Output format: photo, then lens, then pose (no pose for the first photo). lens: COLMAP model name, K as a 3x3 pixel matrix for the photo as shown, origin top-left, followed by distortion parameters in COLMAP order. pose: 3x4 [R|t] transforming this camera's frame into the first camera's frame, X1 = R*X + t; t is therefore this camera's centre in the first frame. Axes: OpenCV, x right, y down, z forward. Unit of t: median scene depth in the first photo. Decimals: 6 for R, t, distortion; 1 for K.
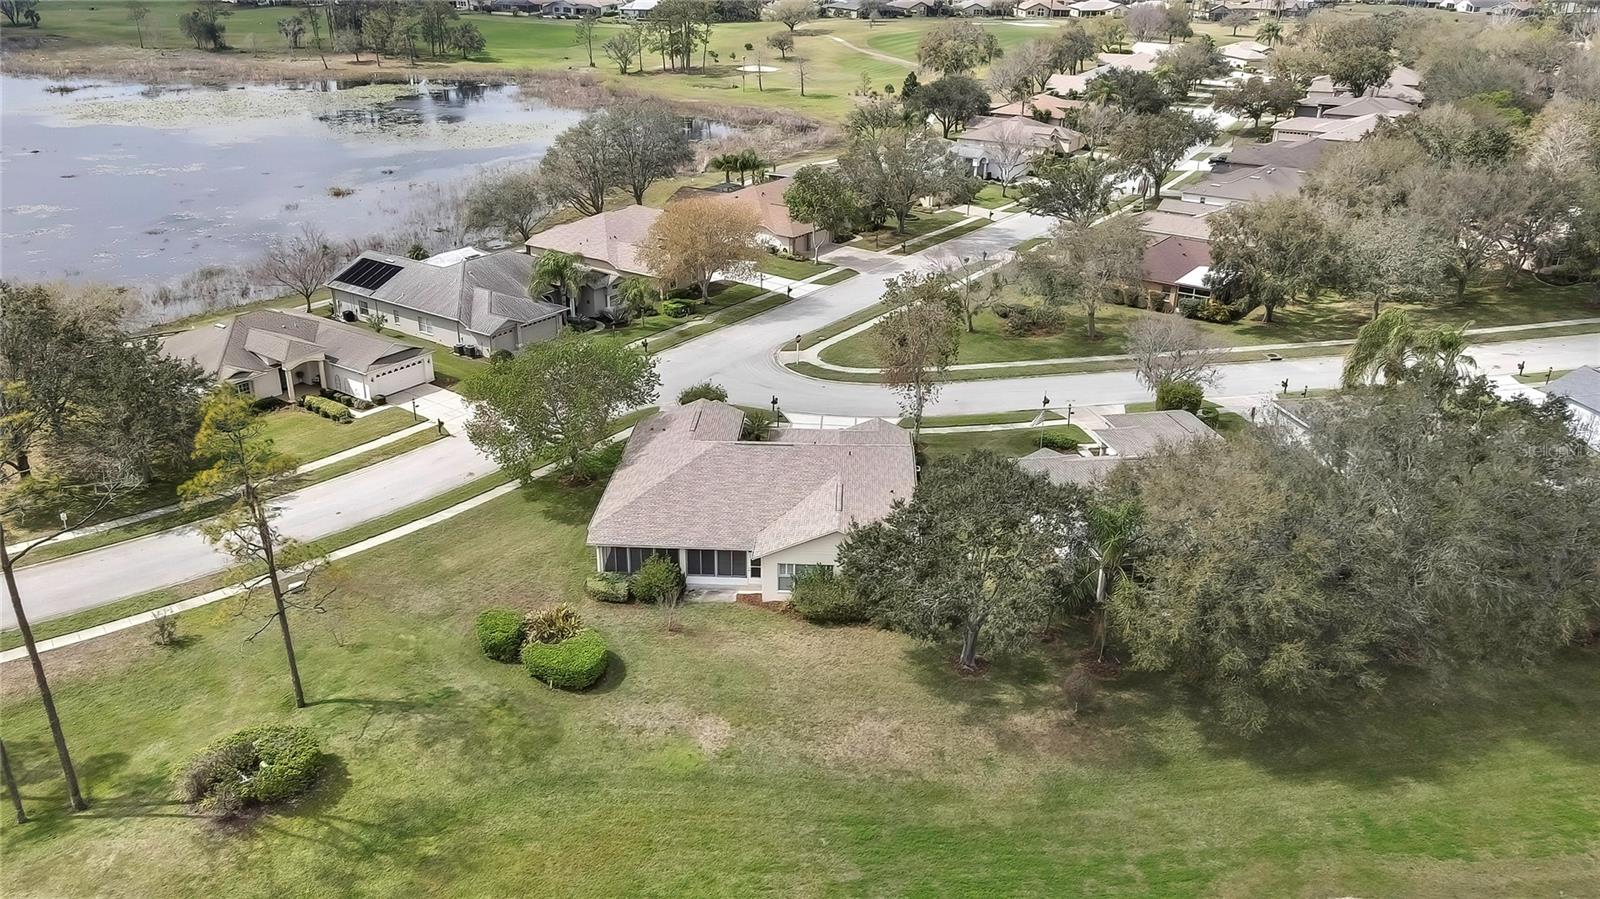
lens RADIAL K [[1228.3, 0, 800.0], [0, 1228.3, 449.5], [0, 0, 1]] dist [0.003317, 0.034082]
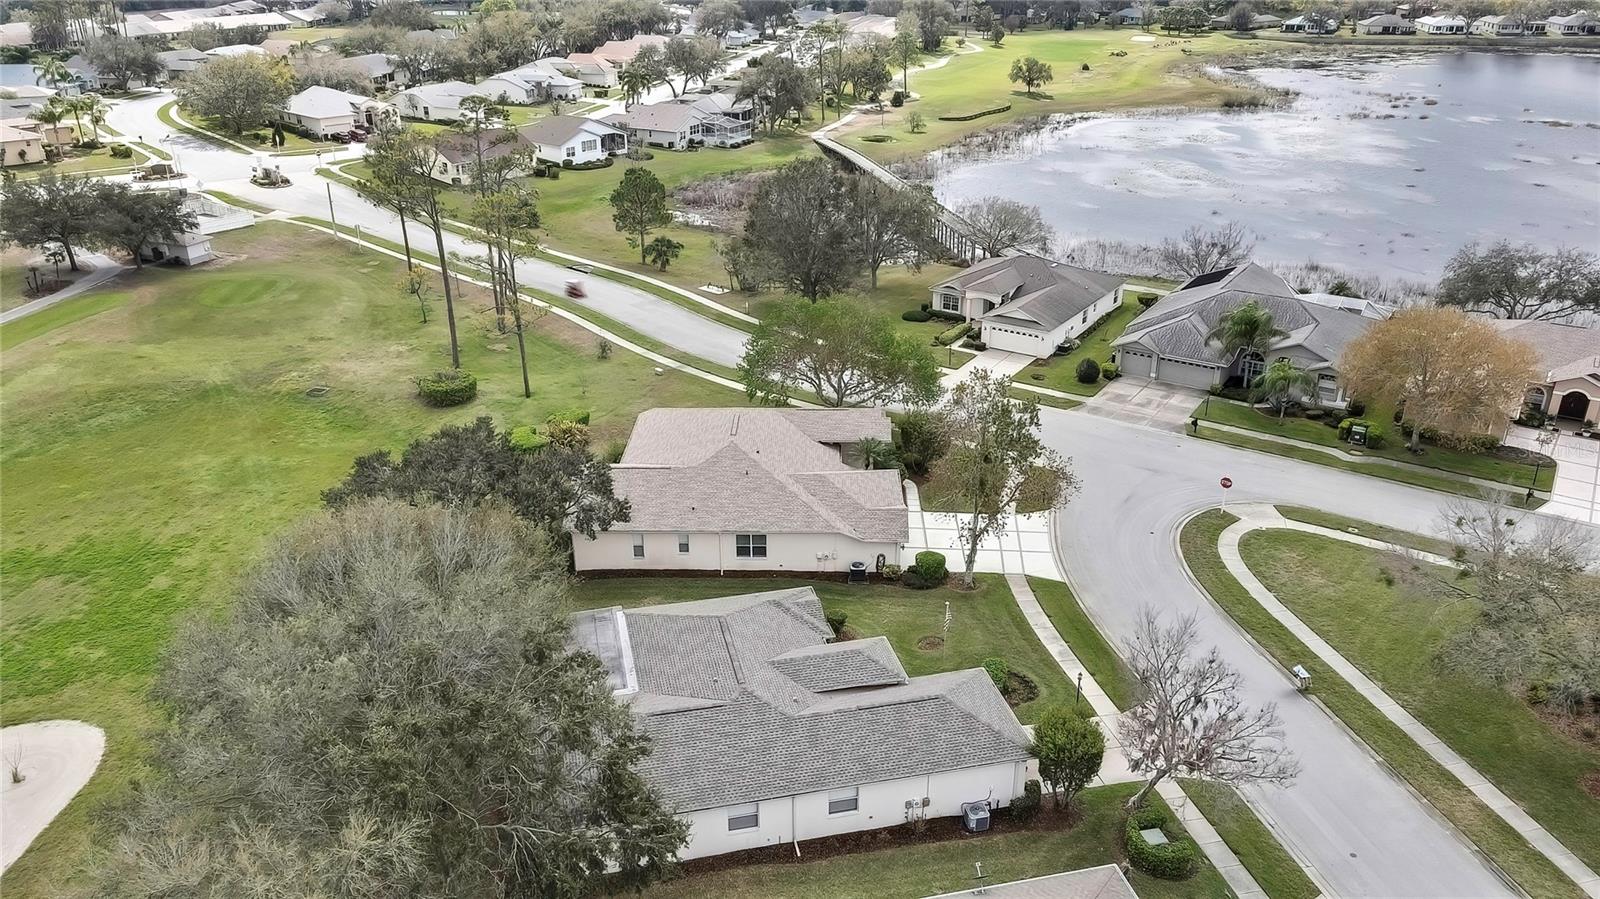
lens RADIAL K [[1184.0, 0, 796.5], [0, 1184.0, 441.0], [0, 0, 1]] dist [0.002915, 0.028621]
pose [[0.026540, 0.391231, -0.919910, 0.641957], [-0.391922, 0.850632, 0.350460, -0.260161], [0.919616, 0.351232, 0.175908, 0.617860]]
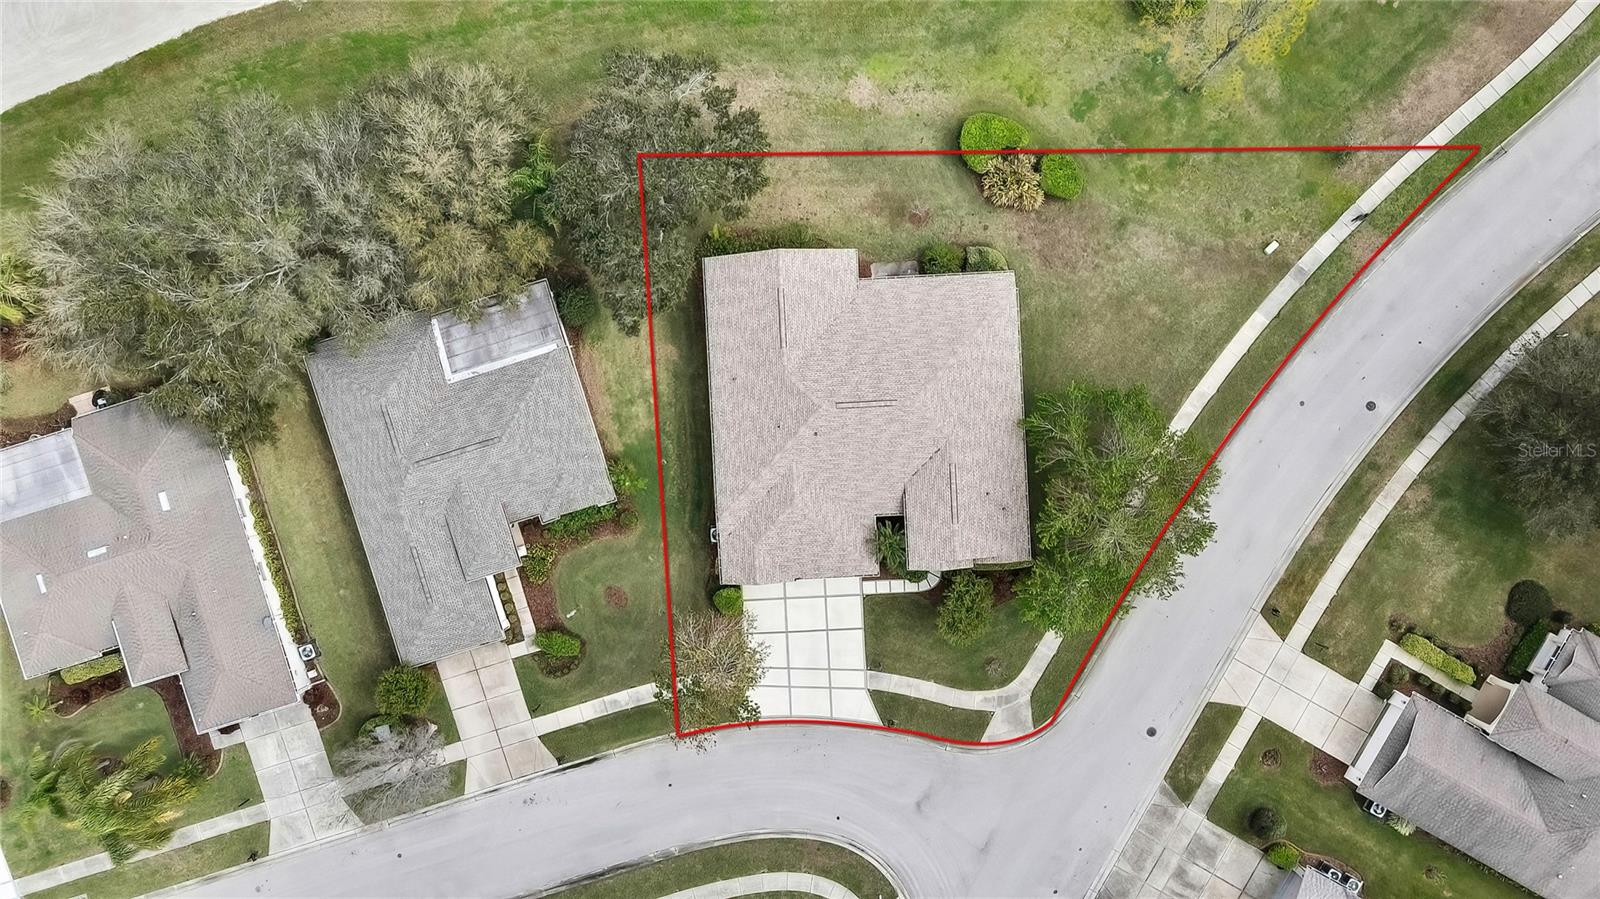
lens RADIAL K [[1184.0, 0, 796.5], [0, 1184.0, 441.0], [0, 0, 1]] dist [0.002915, 0.028621]
pose [[-0.994661, 0.102359, 0.013128, 0.011336], [-0.030992, -0.417633, 0.908087, -0.606026], [0.098433, 0.902832, 0.418575, 0.445725]]
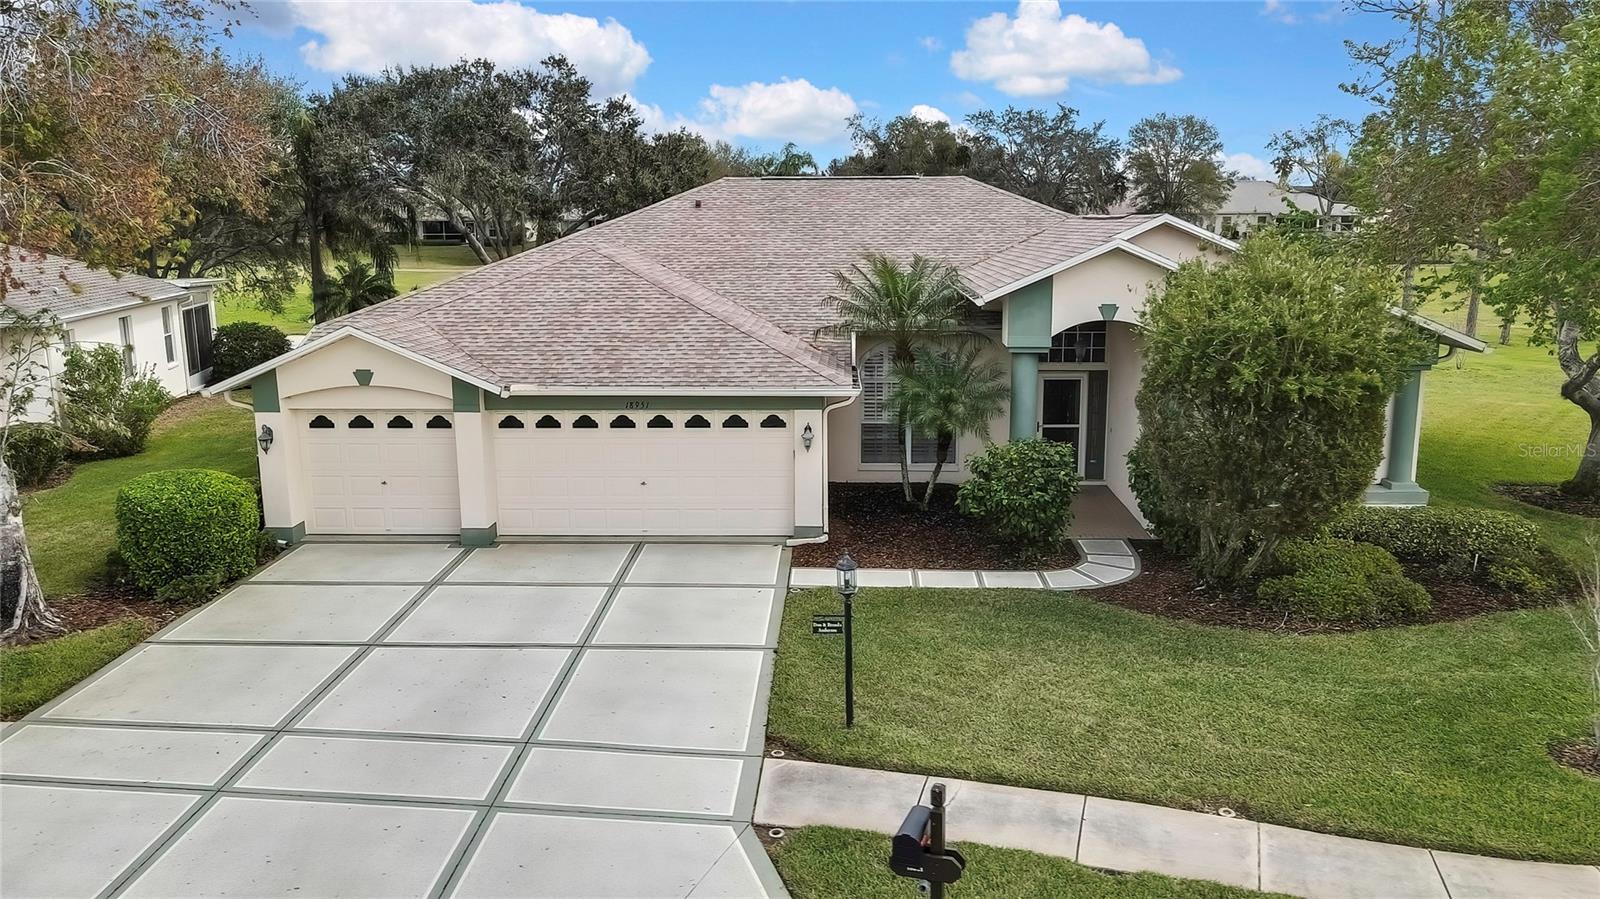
lens RADIAL K [[1184.0, 0, 796.5], [0, 1184.0, 441.0], [0, 0, 1]] dist [0.002915, 0.028621]
pose [[-0.999943, -0.001920, -0.010467, -0.009046], [-0.007495, 0.825294, 0.564654, -0.100683], [0.007554, 0.564701, -0.825261, 0.948313]]
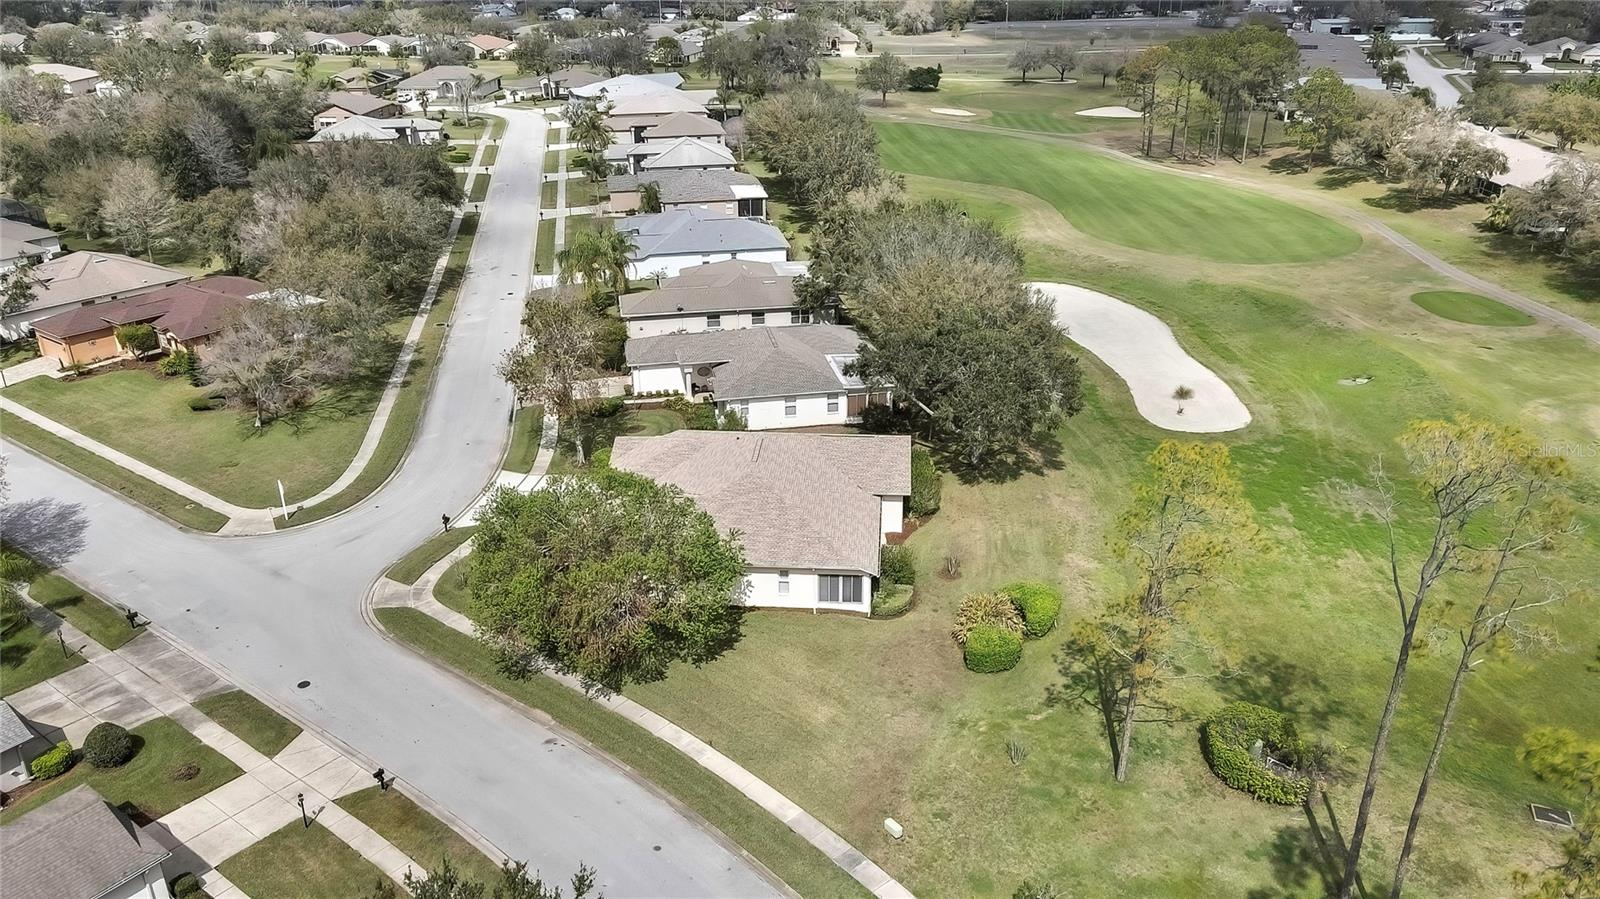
lens RADIAL K [[1184.0, 0, 796.5], [0, 1184.0, 441.0], [0, 0, 1]] dist [0.002915, 0.028621]
pose [[0.029691, -0.400974, 0.915608, -0.649214], [0.407595, 0.841251, 0.355194, -0.243698], [-0.912680, 0.362652, 0.188412, 0.553662]]
